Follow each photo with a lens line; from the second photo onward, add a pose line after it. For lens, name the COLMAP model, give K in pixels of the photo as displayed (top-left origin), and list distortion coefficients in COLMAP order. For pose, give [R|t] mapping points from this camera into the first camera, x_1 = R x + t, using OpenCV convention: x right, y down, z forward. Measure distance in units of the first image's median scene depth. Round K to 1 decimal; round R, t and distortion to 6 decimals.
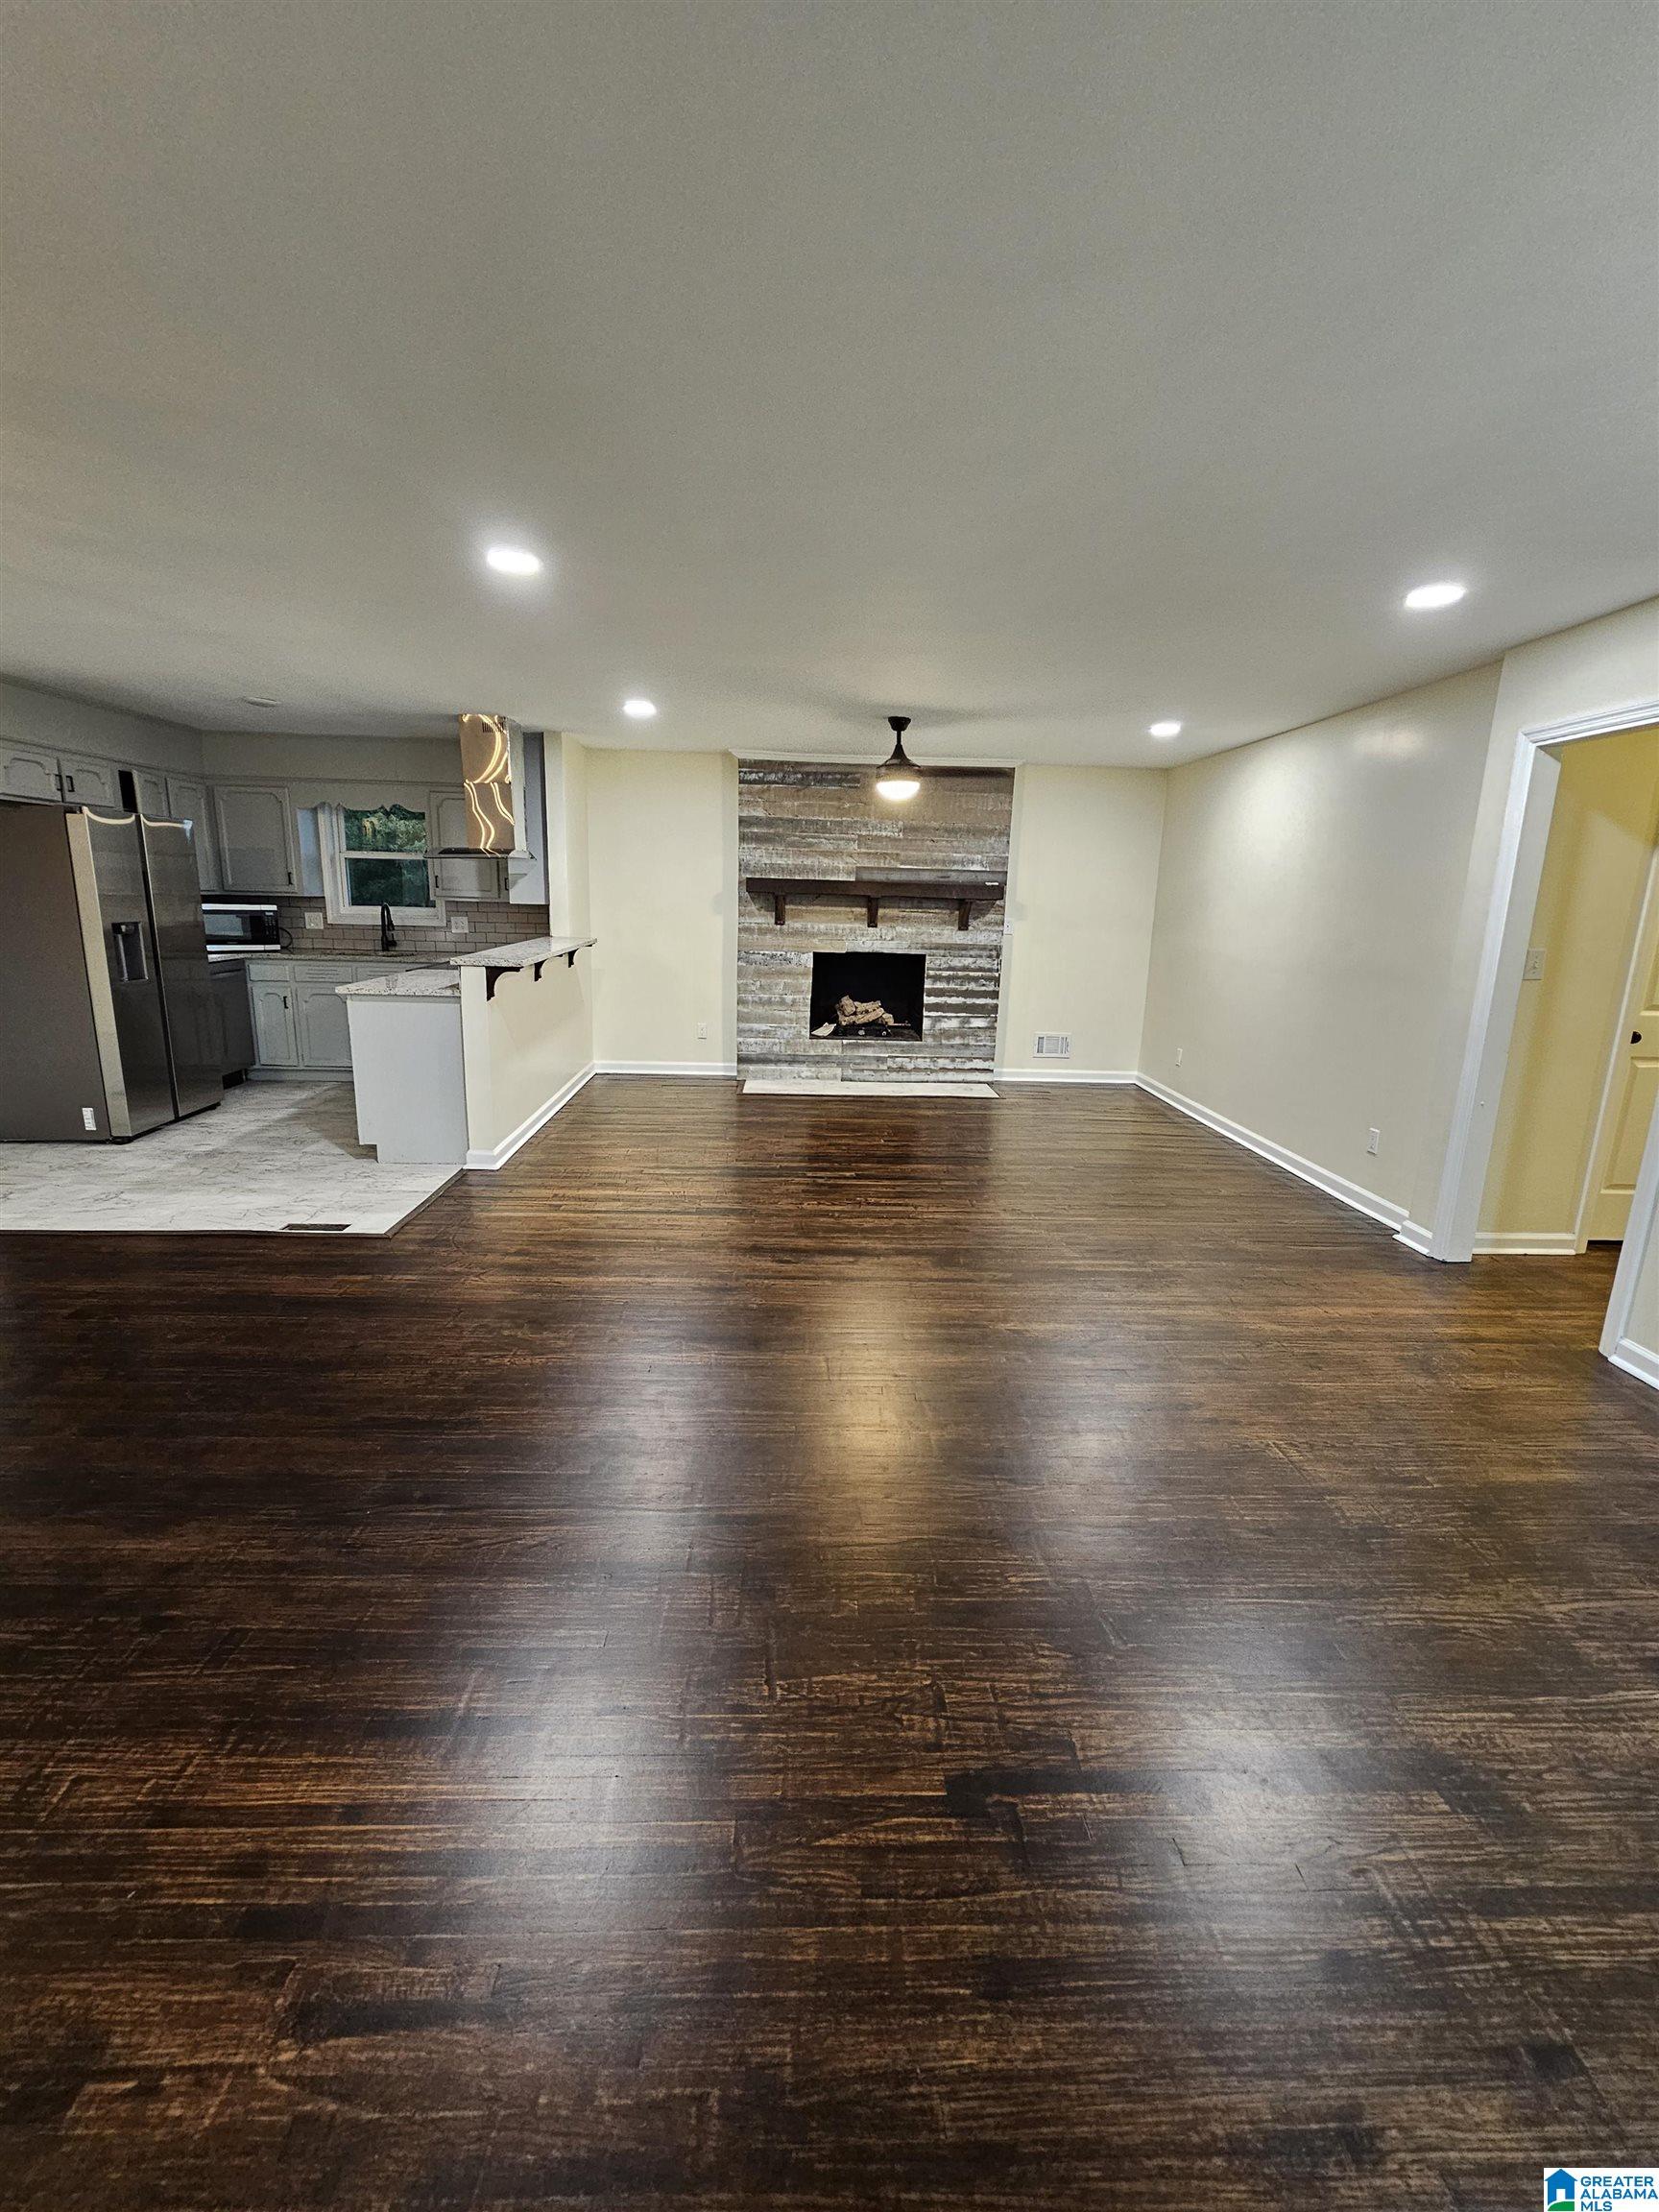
lens RADIAL K [[905.3, 0, 824.1], [0, 905.3, 1097.4], [0, 0, 1]] dist [-0.003778, -0.000030]
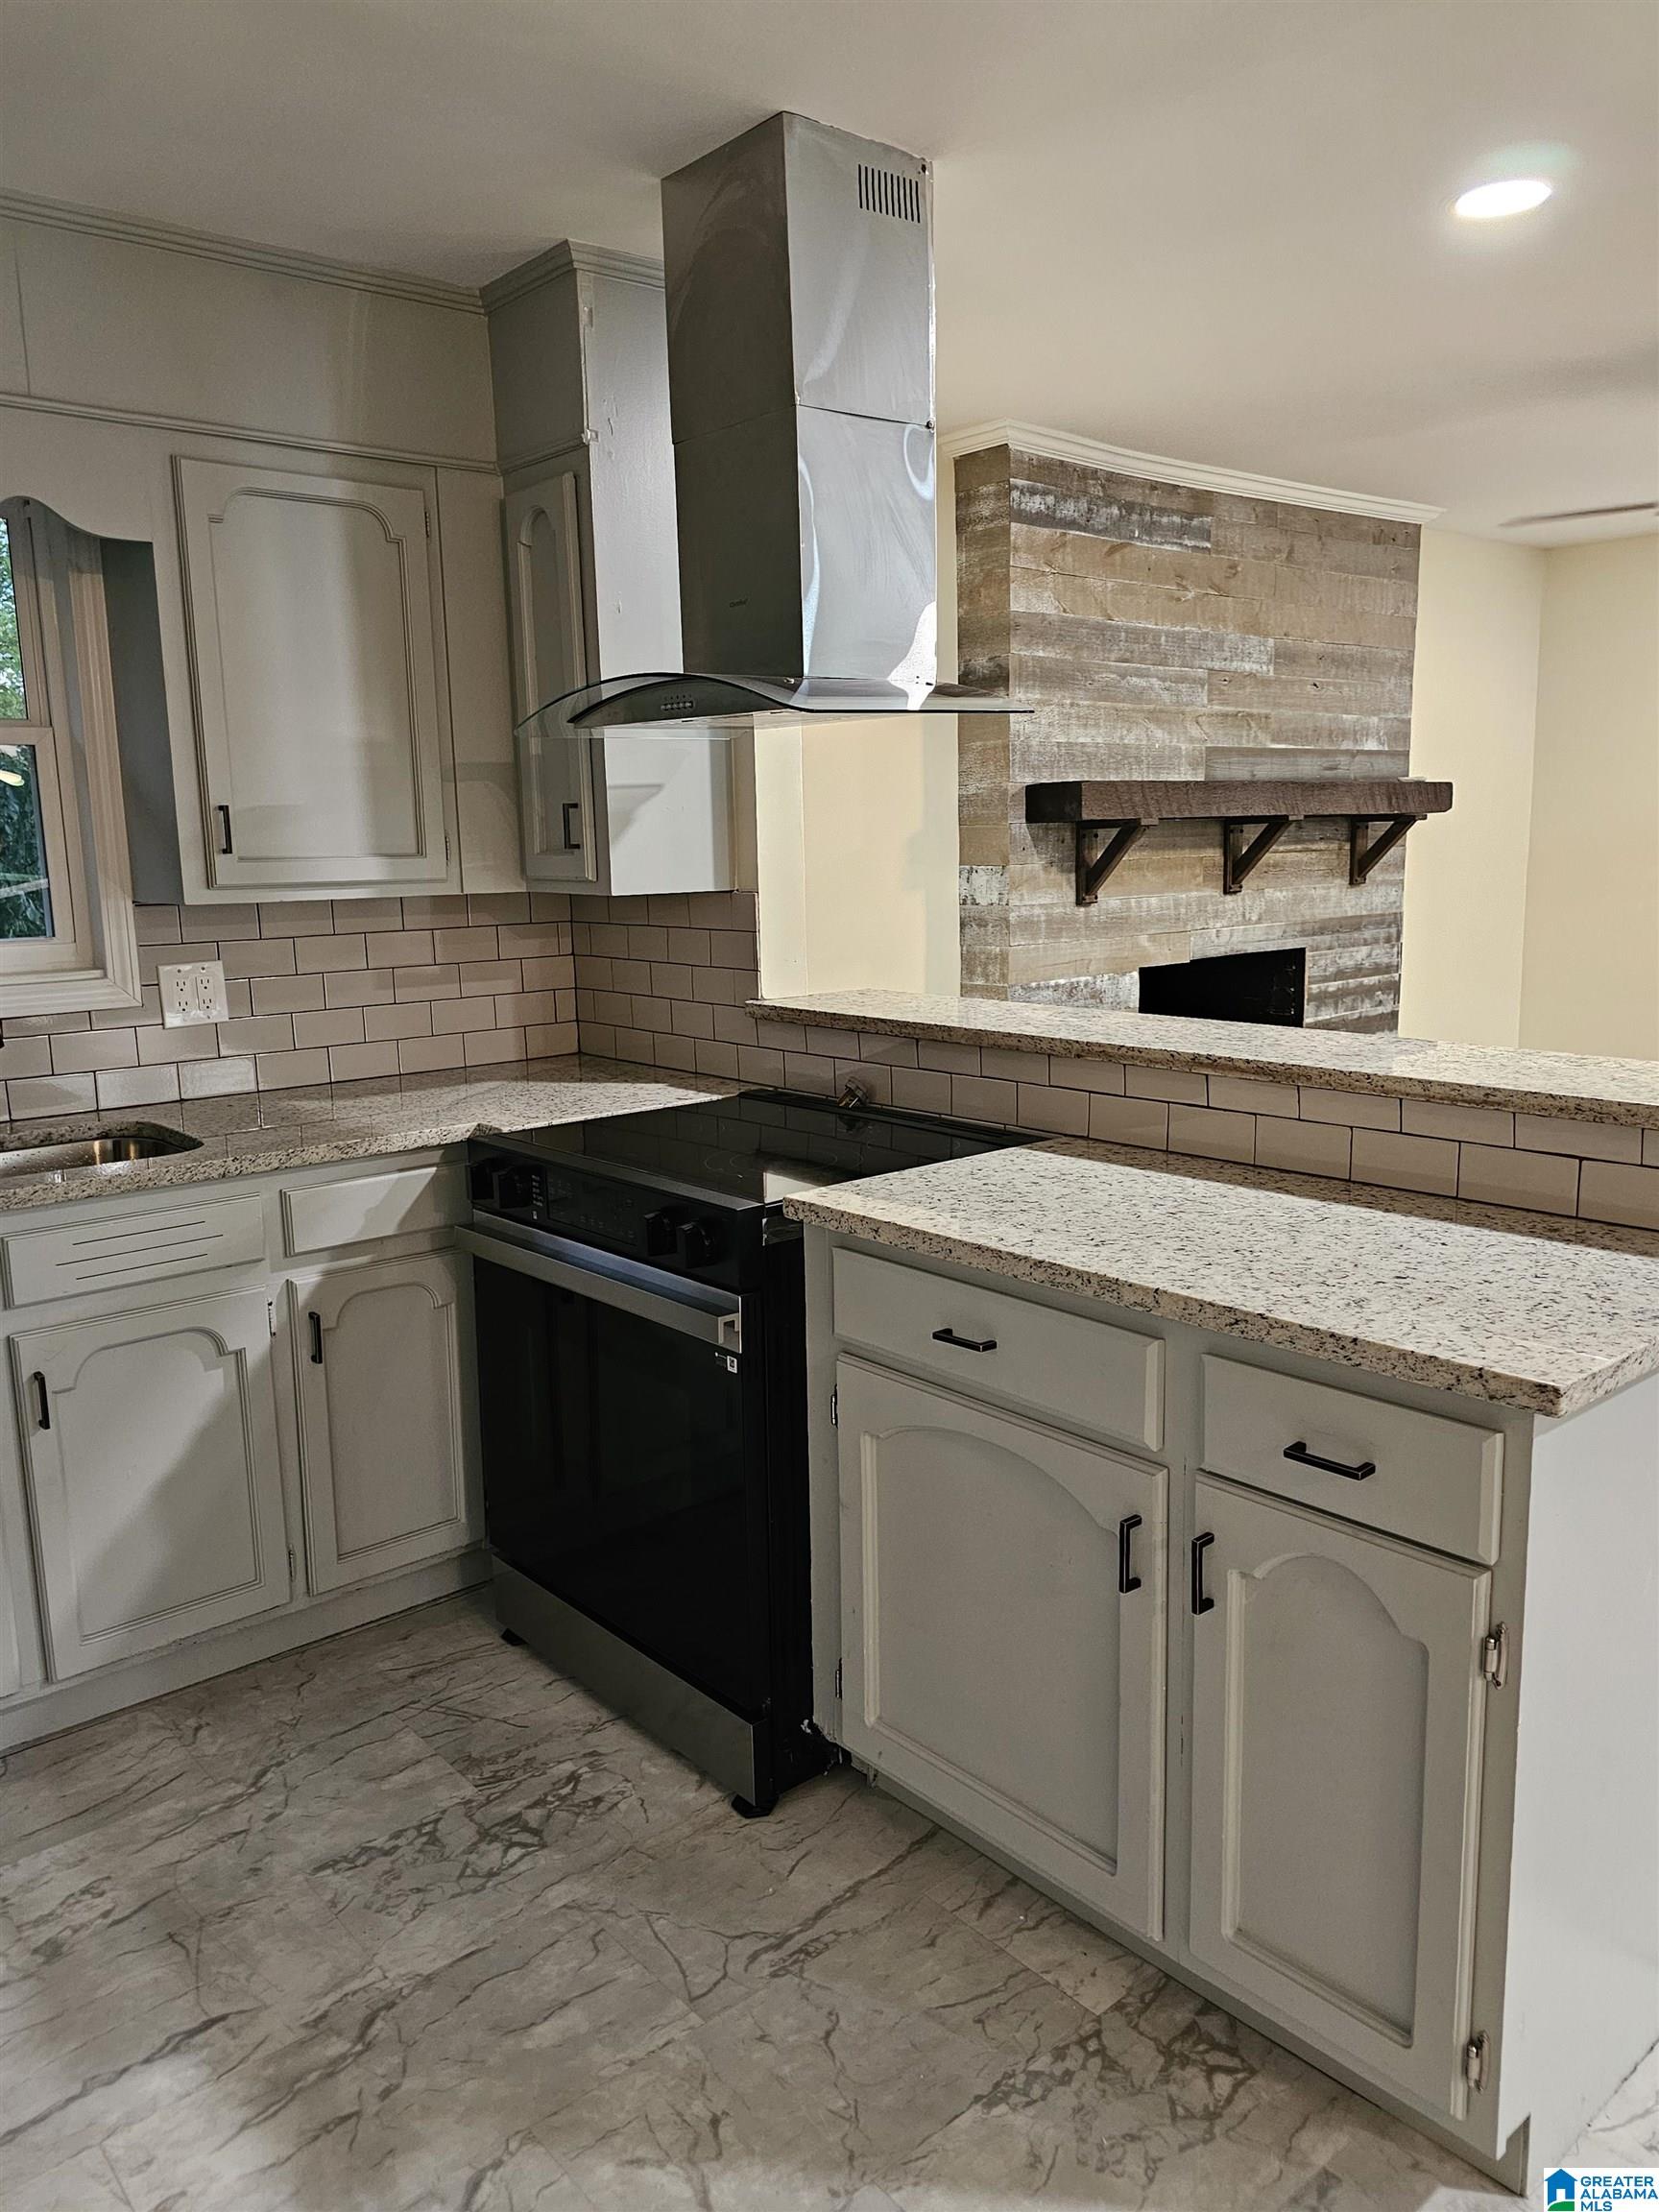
lens RADIAL K [[1612.6, 0, 829.4], [0, 1612.6, 1110.3], [0, 0, 1]] dist [0.070446, 0.000317]
pose [[0.780483, -0.149896, 0.606942, -0.554921], [0.179041, 0.983759, 0.012725, -0.134041], [-0.598992, 0.098736, 0.794644, 0.536104]]
